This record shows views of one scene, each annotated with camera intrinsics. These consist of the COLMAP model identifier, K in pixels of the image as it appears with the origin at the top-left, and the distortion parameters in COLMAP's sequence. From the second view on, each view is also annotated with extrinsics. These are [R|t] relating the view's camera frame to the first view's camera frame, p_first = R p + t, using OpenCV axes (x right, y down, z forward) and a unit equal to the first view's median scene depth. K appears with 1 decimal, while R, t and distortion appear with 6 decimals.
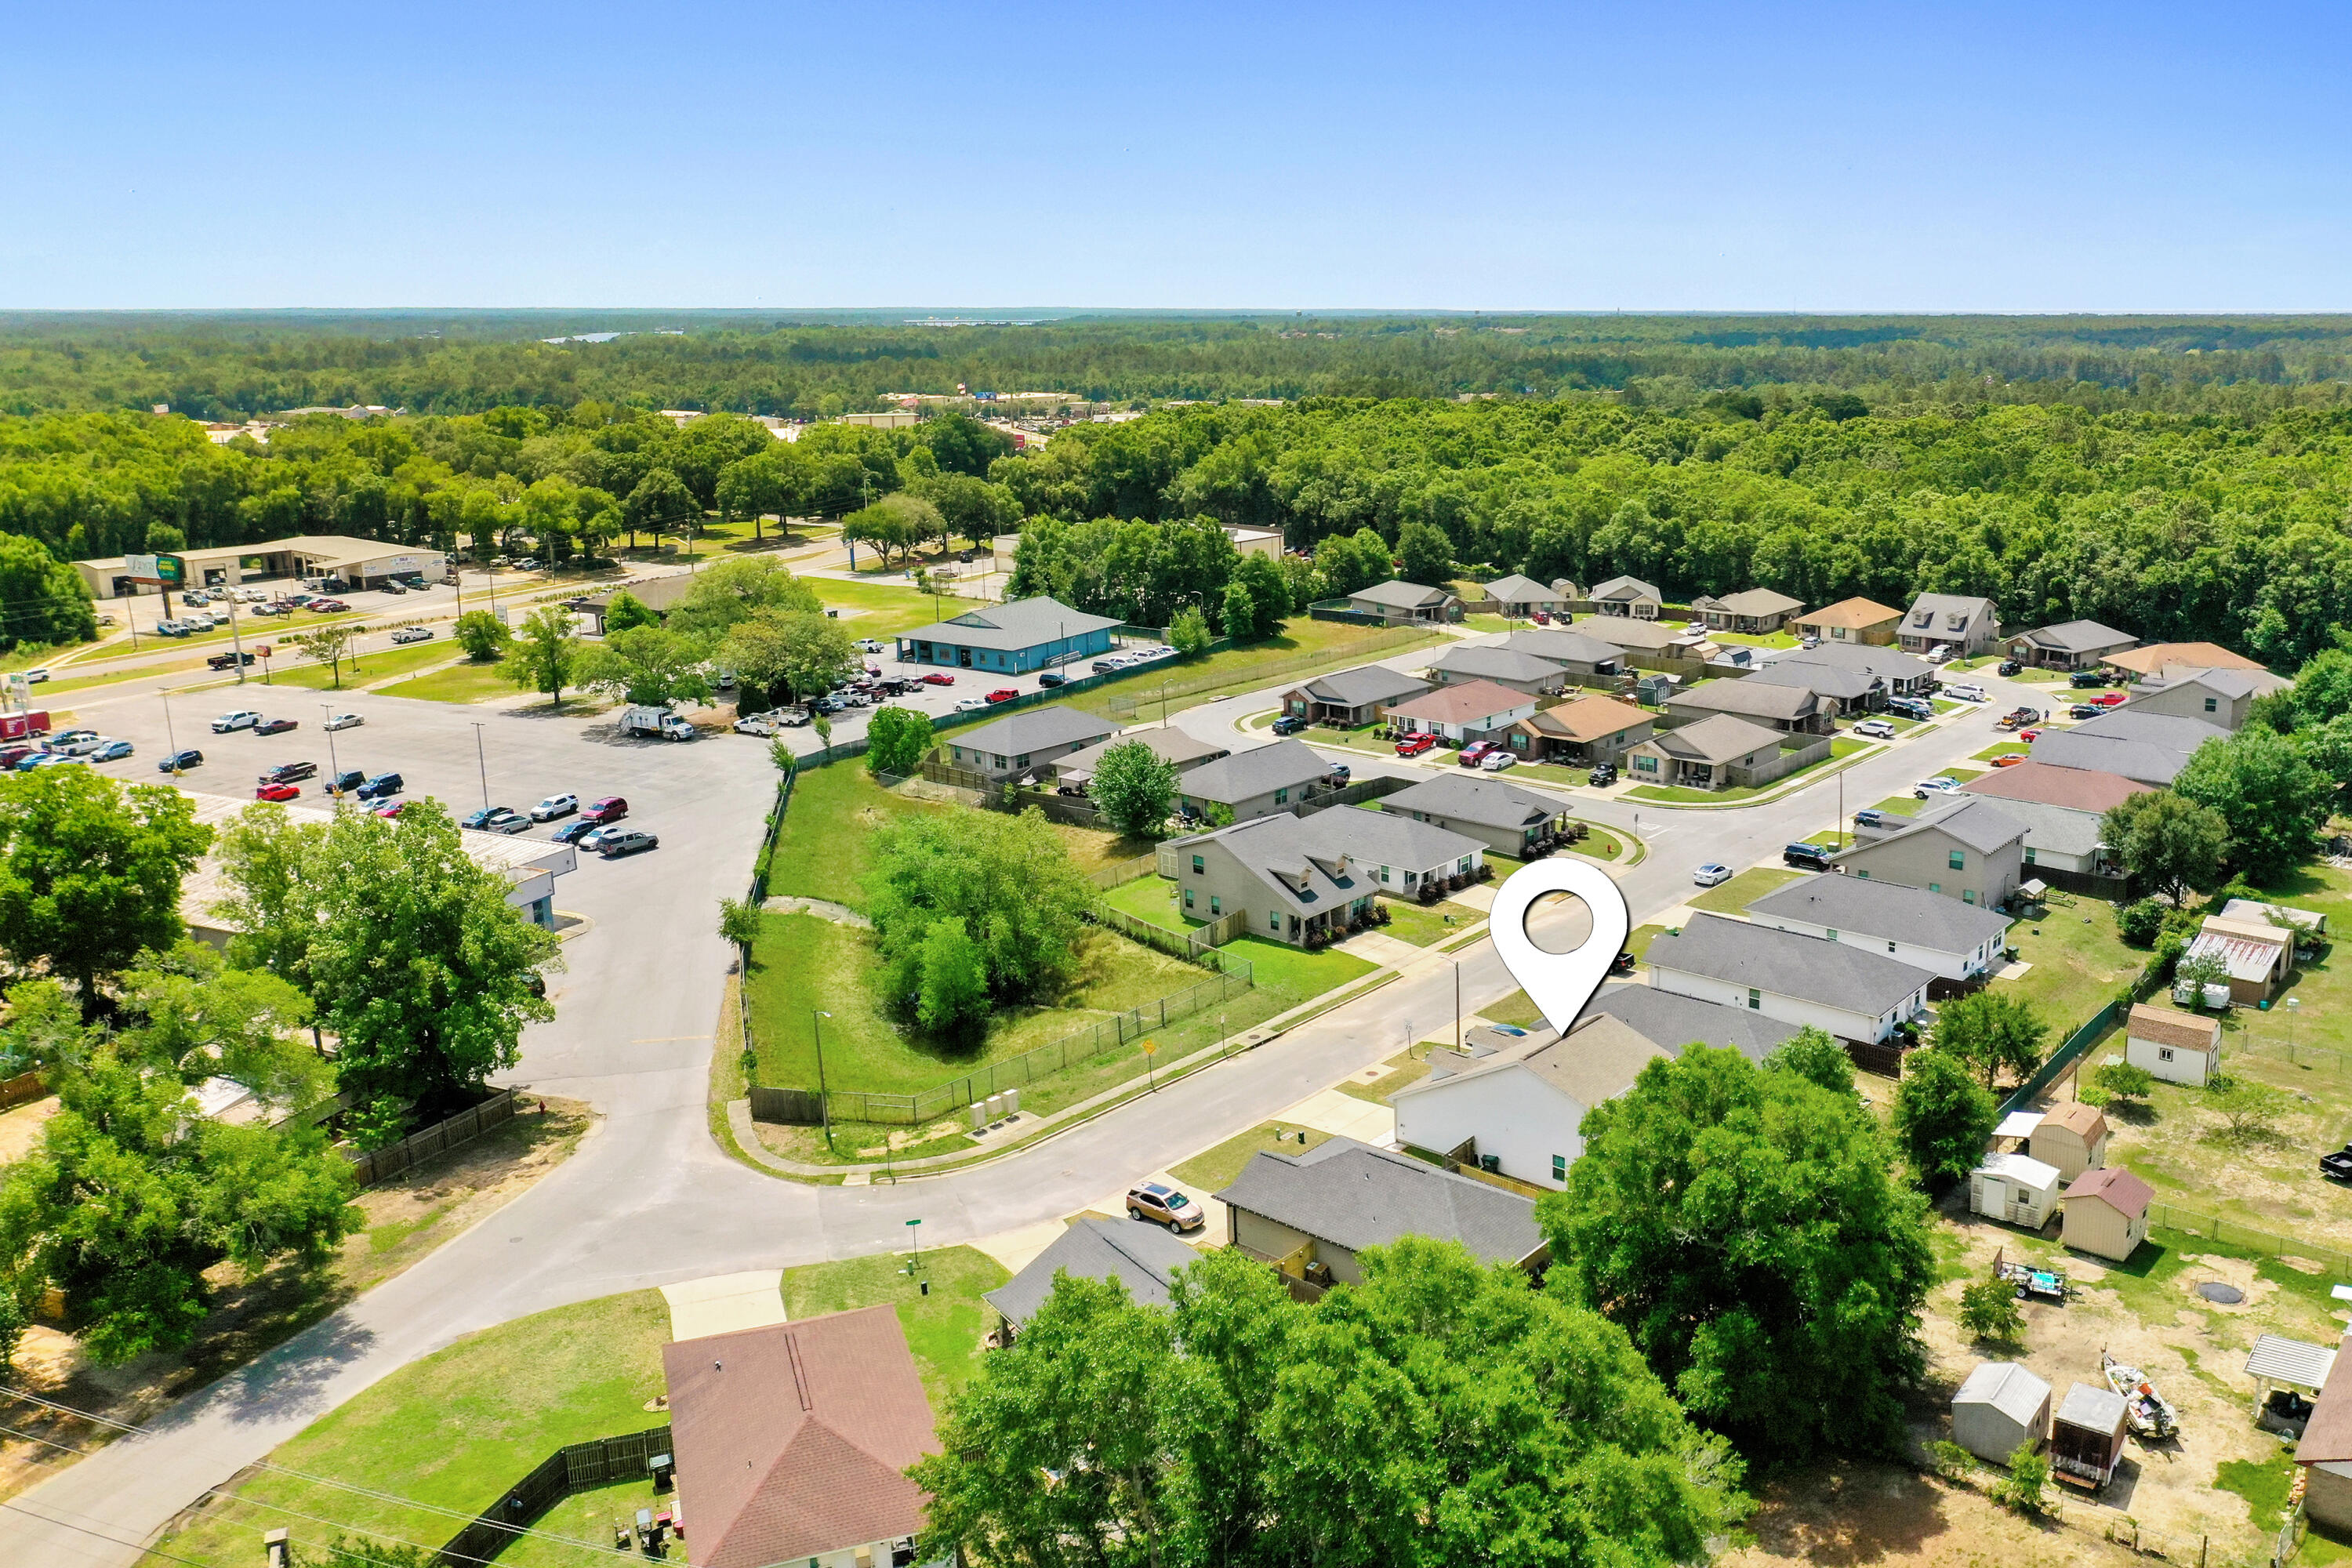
lens RADIAL K [[1931.4, 0, 1227.3], [0, 1931.4, 784.3], [0, 0, 1]] dist [-0.028909, -0.000769]
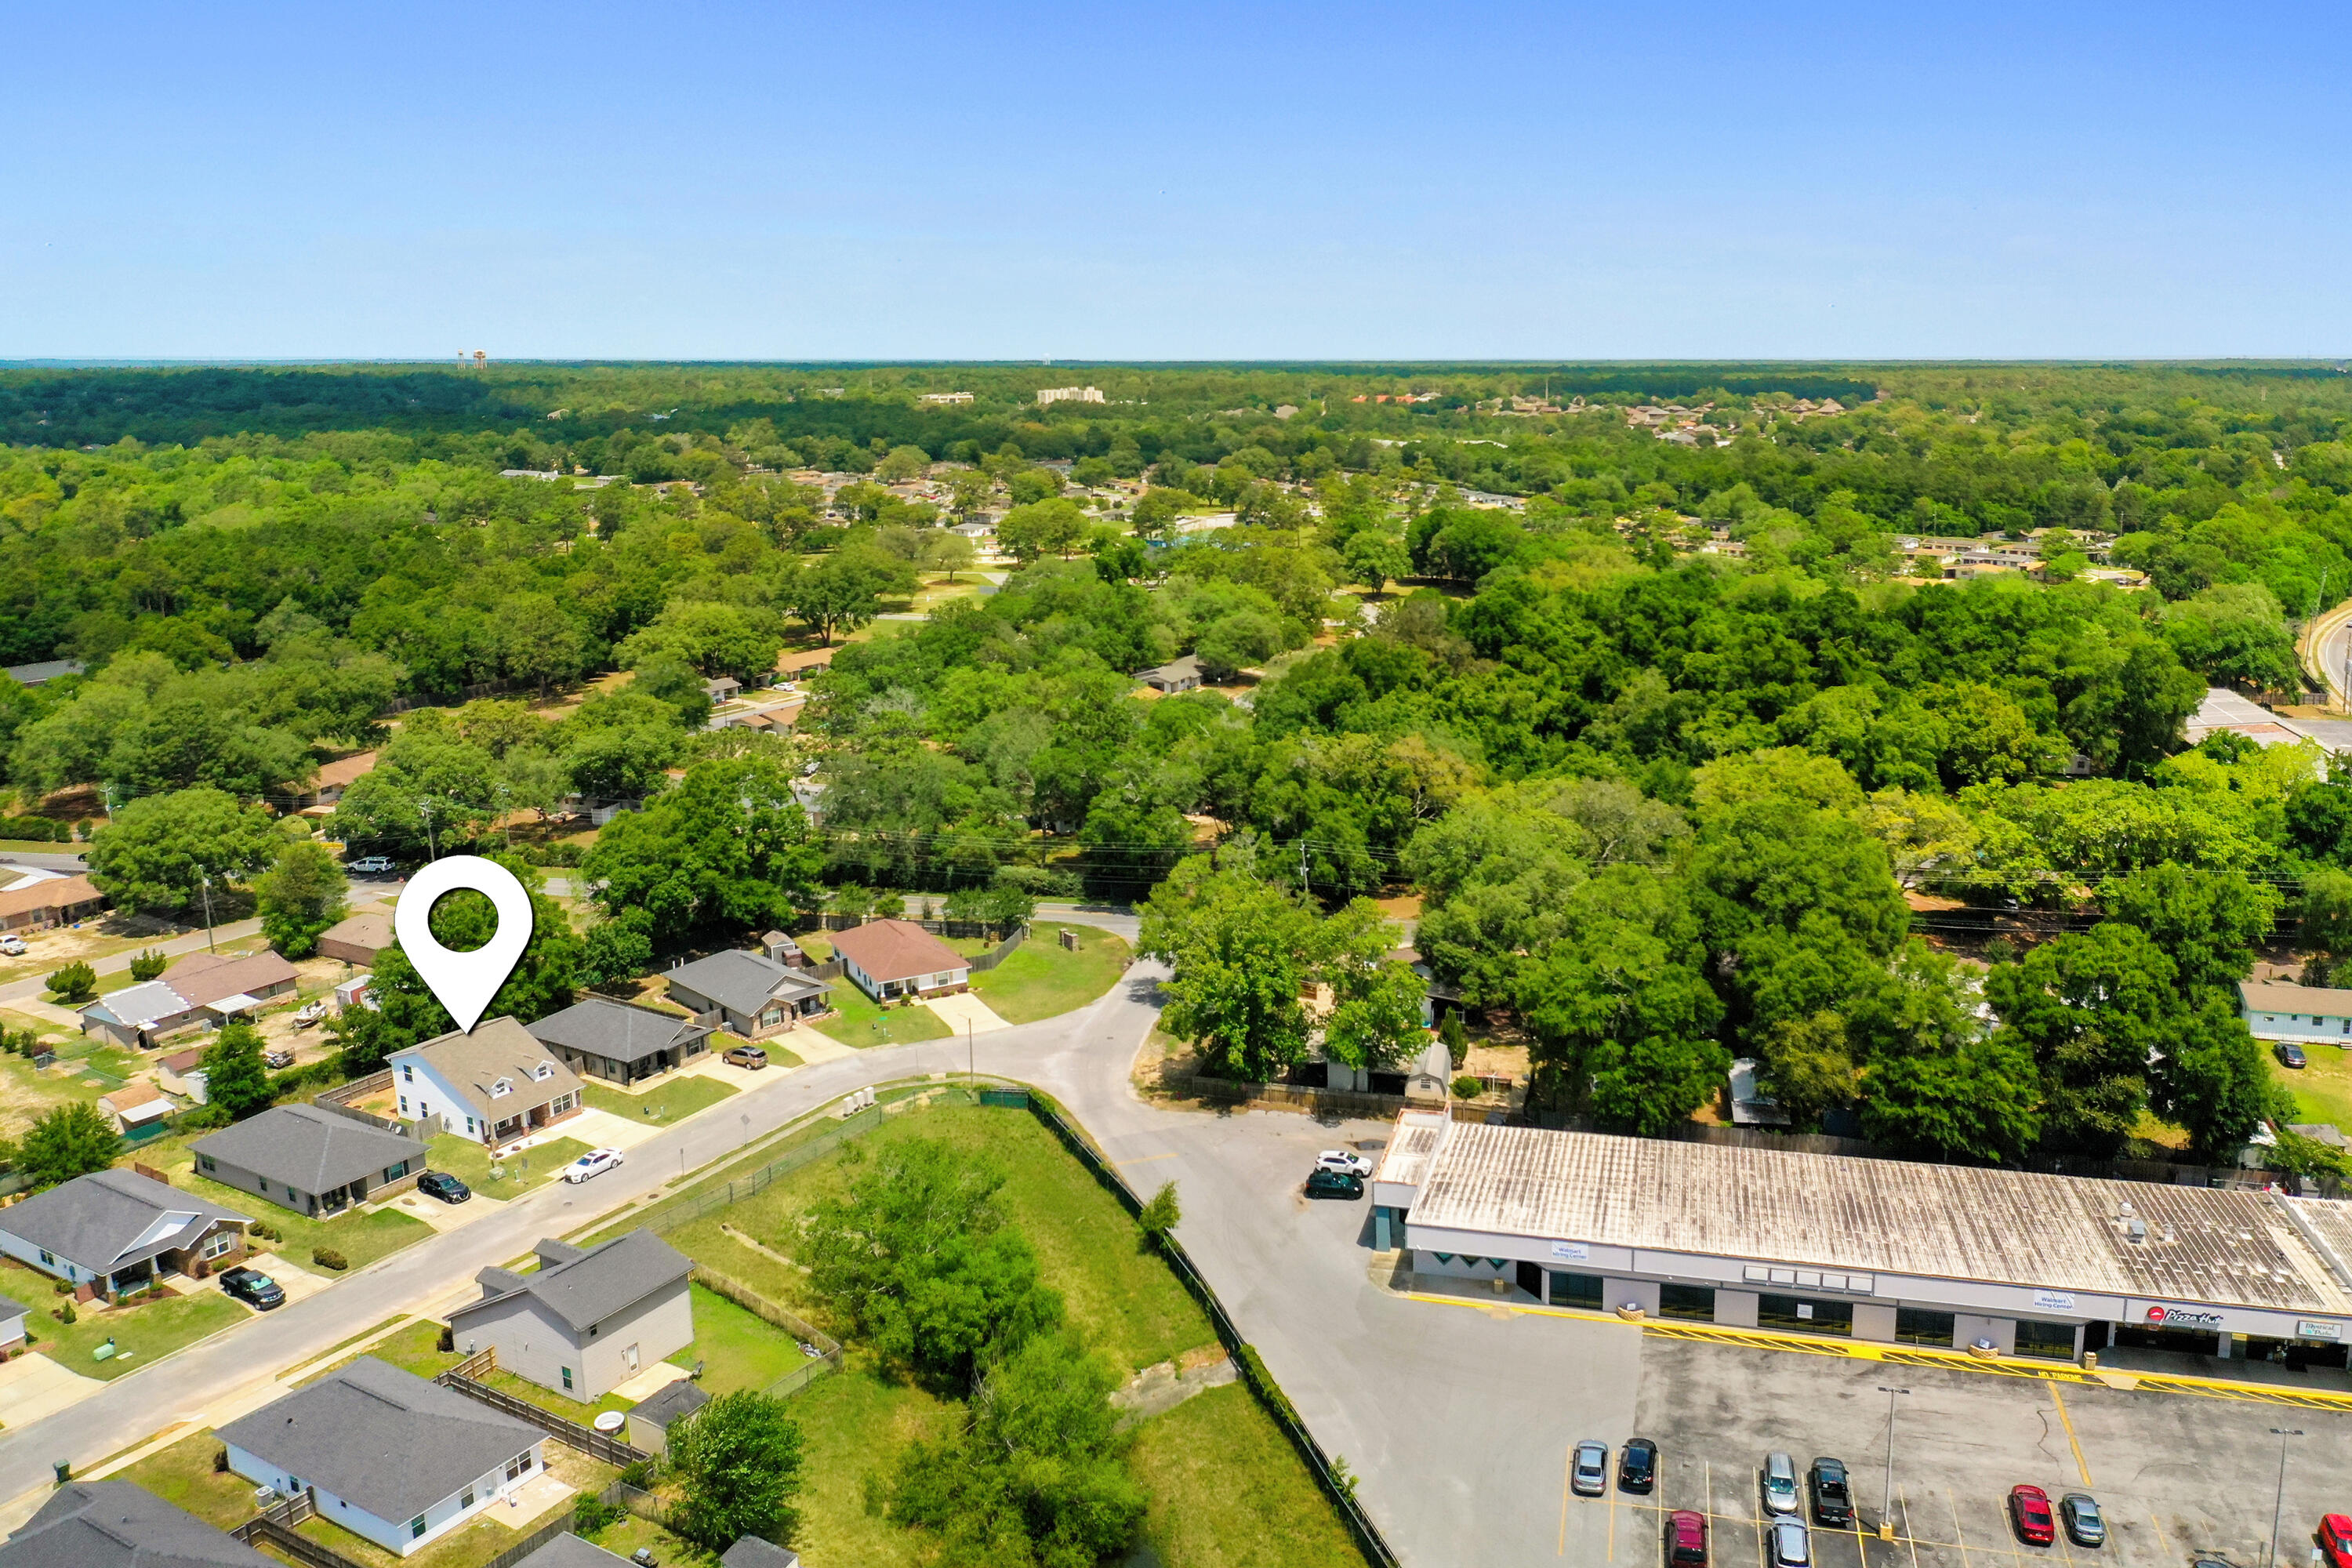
lens RADIAL K [[1873.6, 0, 1176.0], [0, 1873.6, 784.0], [0, 0, 1]] dist [-0.023936, 0.000028]
pose [[-0.987789, 0.046711, -0.148633, -0.133678], [-0.026505, 0.889710, 0.455756, -0.573962], [0.153528, 0.454130, -0.877607, 1.801812]]
